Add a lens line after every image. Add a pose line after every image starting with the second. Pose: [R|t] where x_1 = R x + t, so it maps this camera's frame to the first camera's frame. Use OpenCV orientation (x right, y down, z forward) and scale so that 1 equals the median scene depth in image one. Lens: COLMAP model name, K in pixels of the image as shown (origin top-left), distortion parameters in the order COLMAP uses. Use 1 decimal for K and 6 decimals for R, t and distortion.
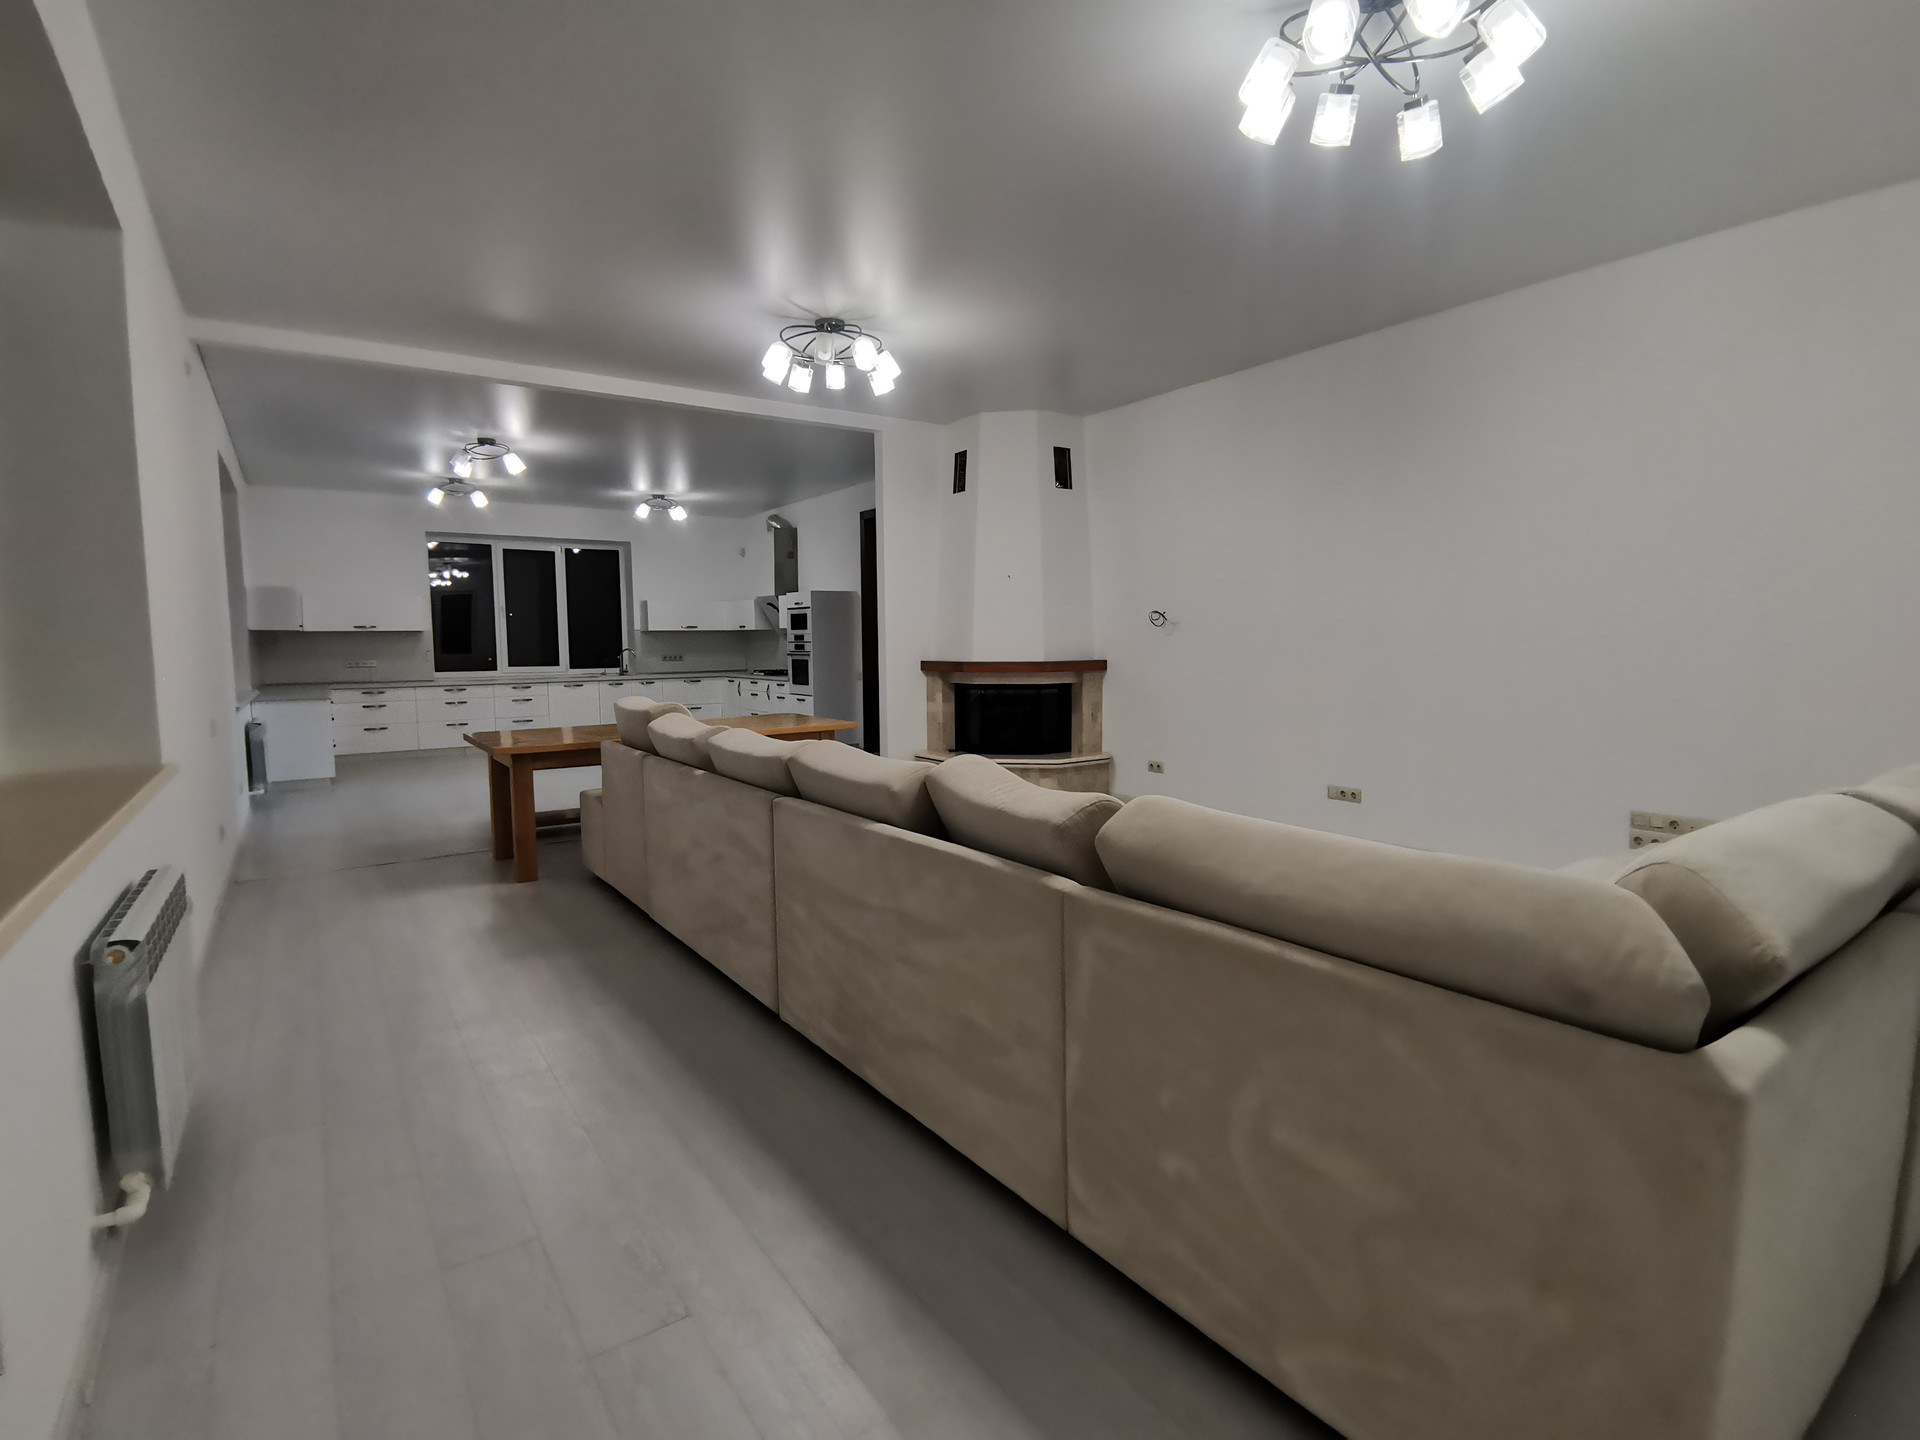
lens RADIAL K [[928.0, 0, 960.0], [0, 928.0, 720.0], [0, 0, 1]] dist [-0.000156, 0.000023]
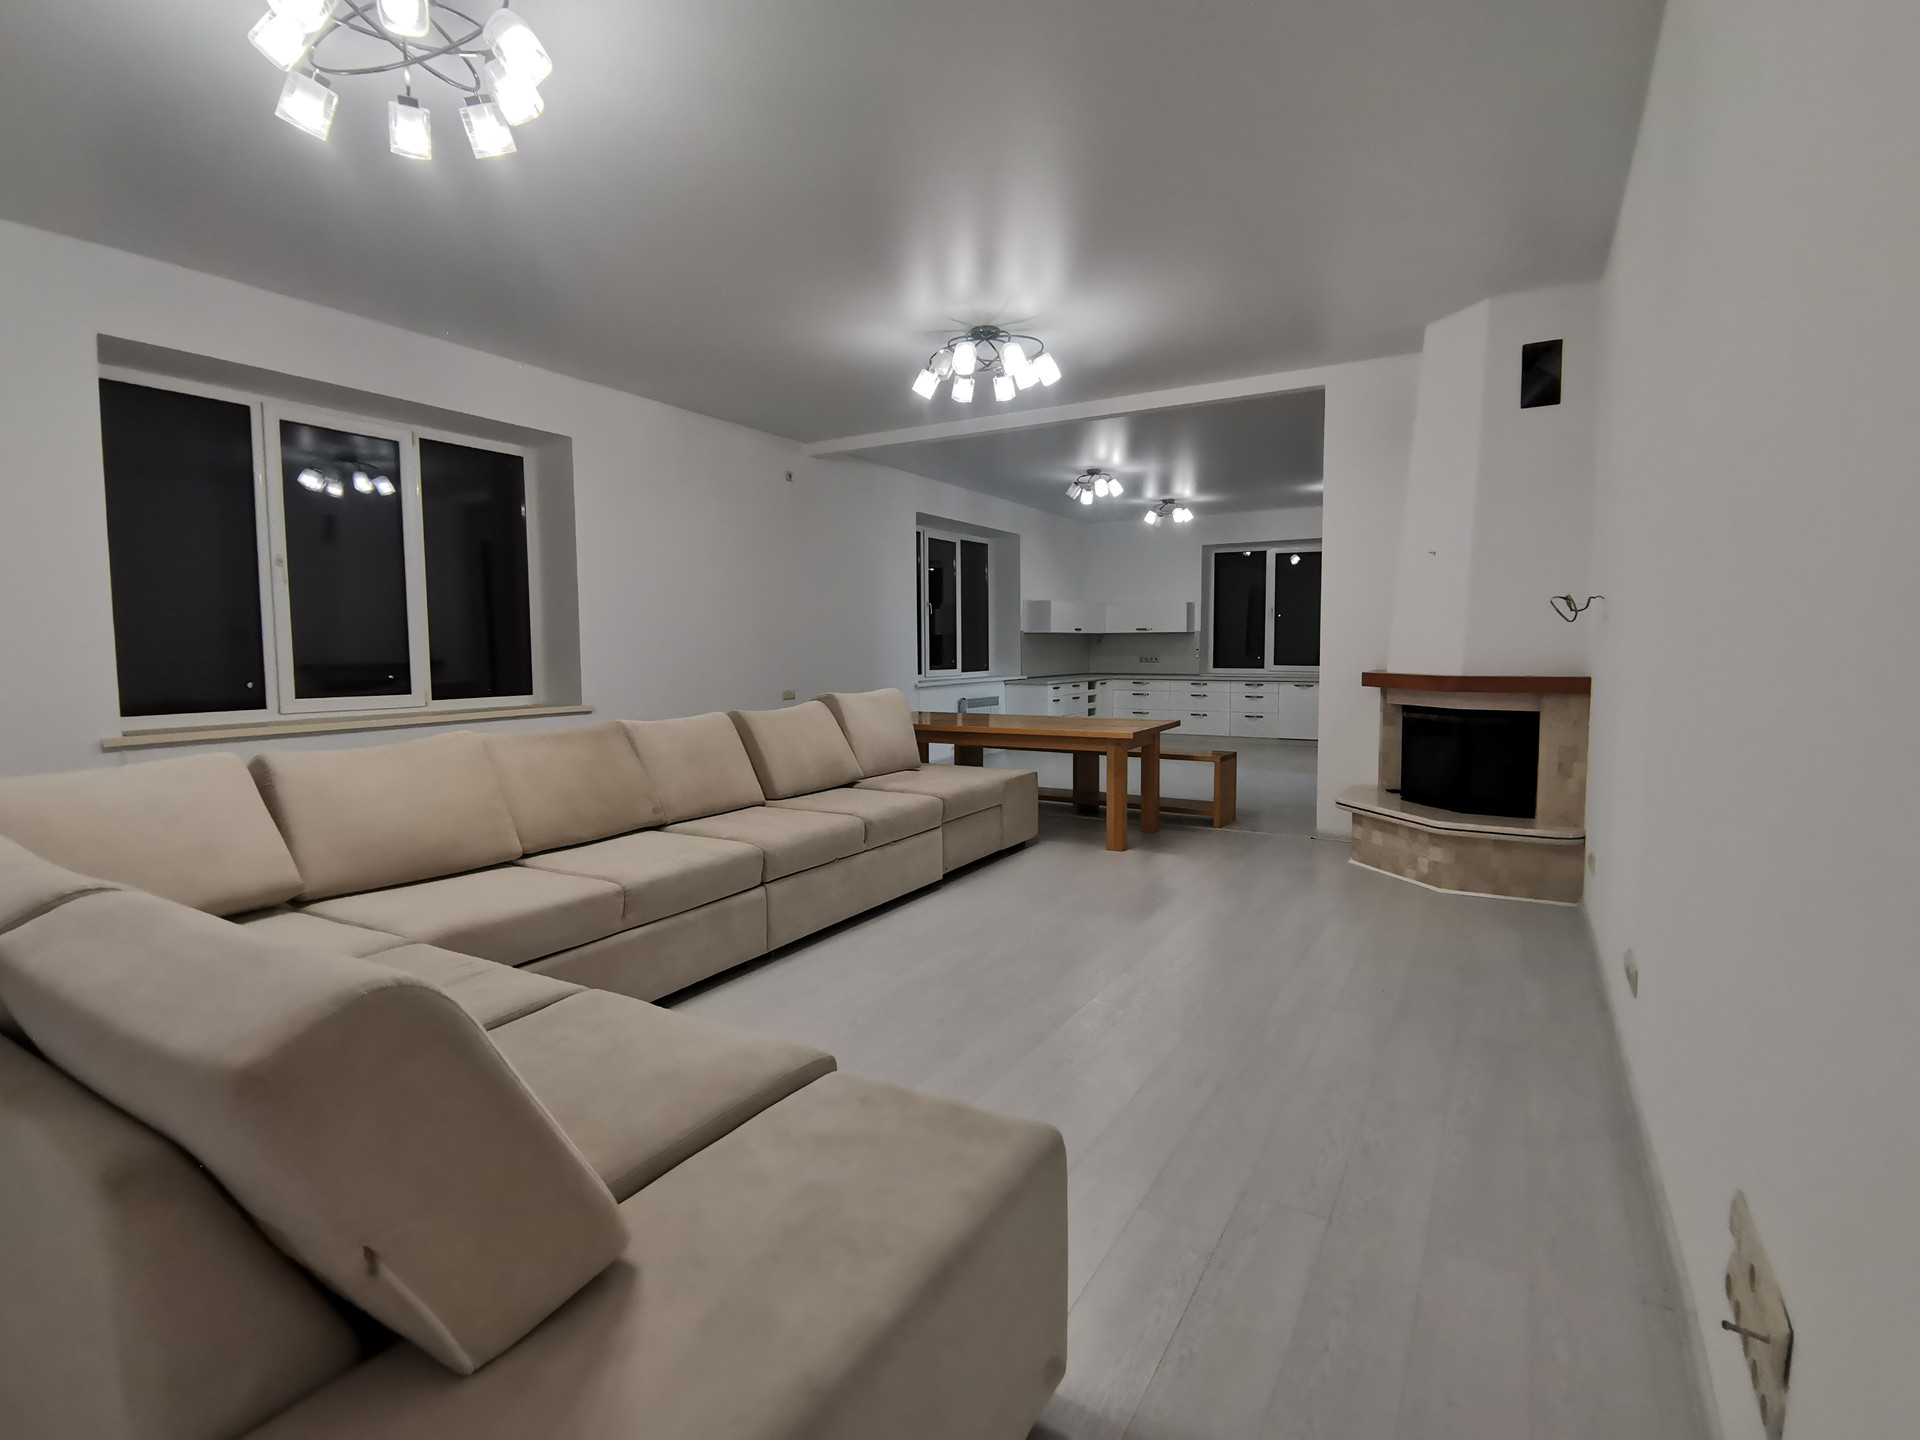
lens RADIAL K [[956.4, 0, 960.0], [0, 956.4, 720.0], [0, 0, 1]] dist [0.000707, 0.000164]
pose [[0.394377, 0.077696, -0.915659, 0.420827], [-0.074318, 0.995852, 0.052491, -0.029230], [0.915939, 0.047349, 0.398515, 0.279257]]
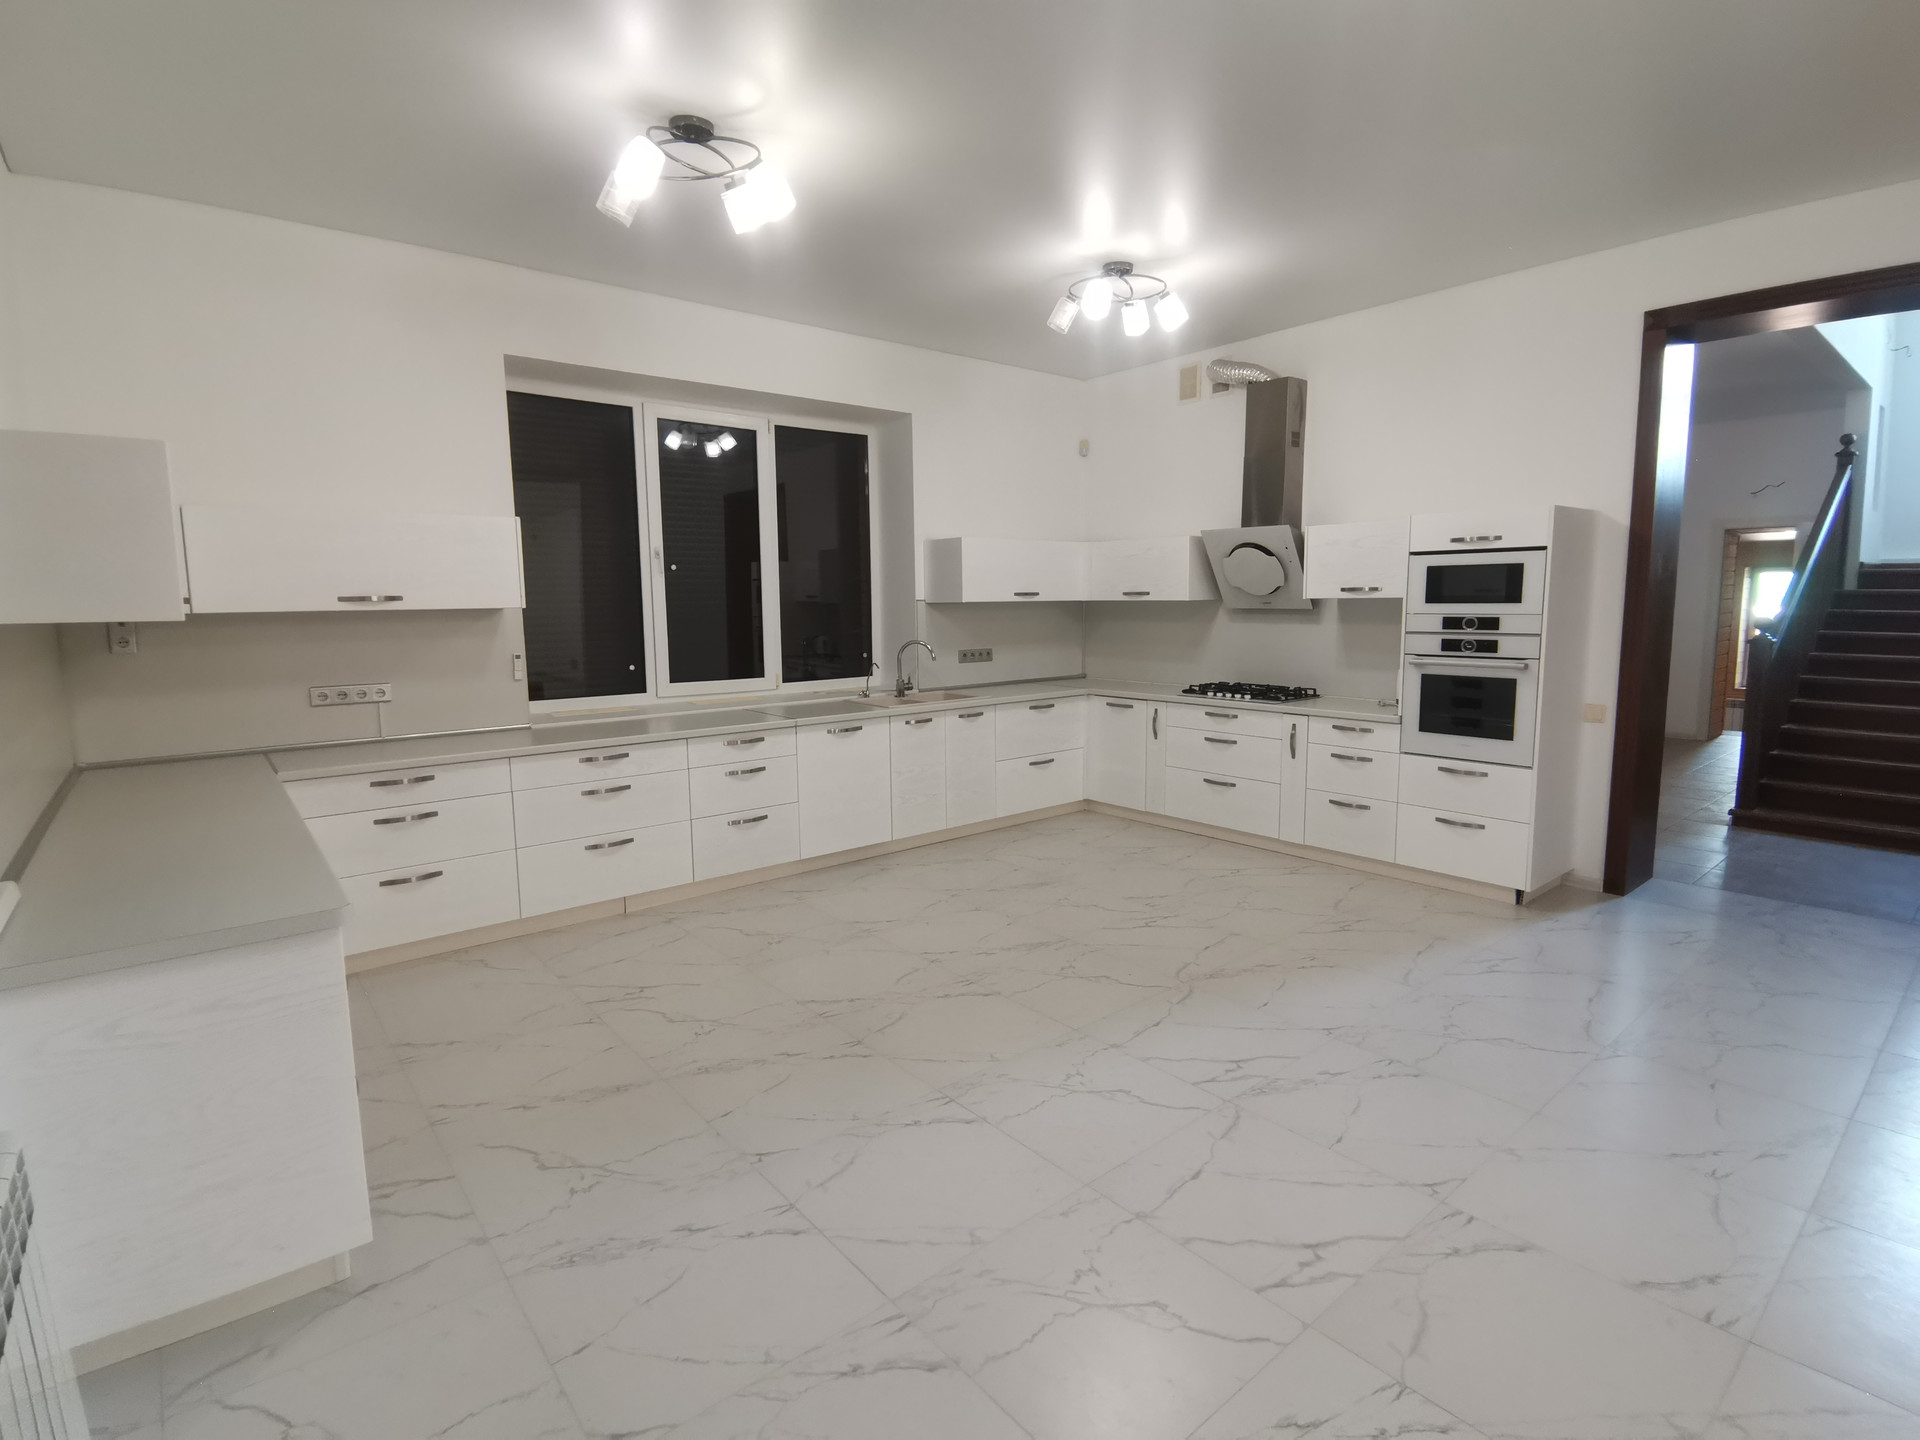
lens RADIAL K [[928.0, 0, 960.0], [0, 928.0, 720.0], [0, 0, 1]] dist [-0.000156, 0.000023]
pose [[0.995507, -0.012675, 0.093837, -0.442101], [0.008531, 0.998976, 0.044433, -0.066421], [-0.094304, -0.043432, 0.994596, 0.611466]]
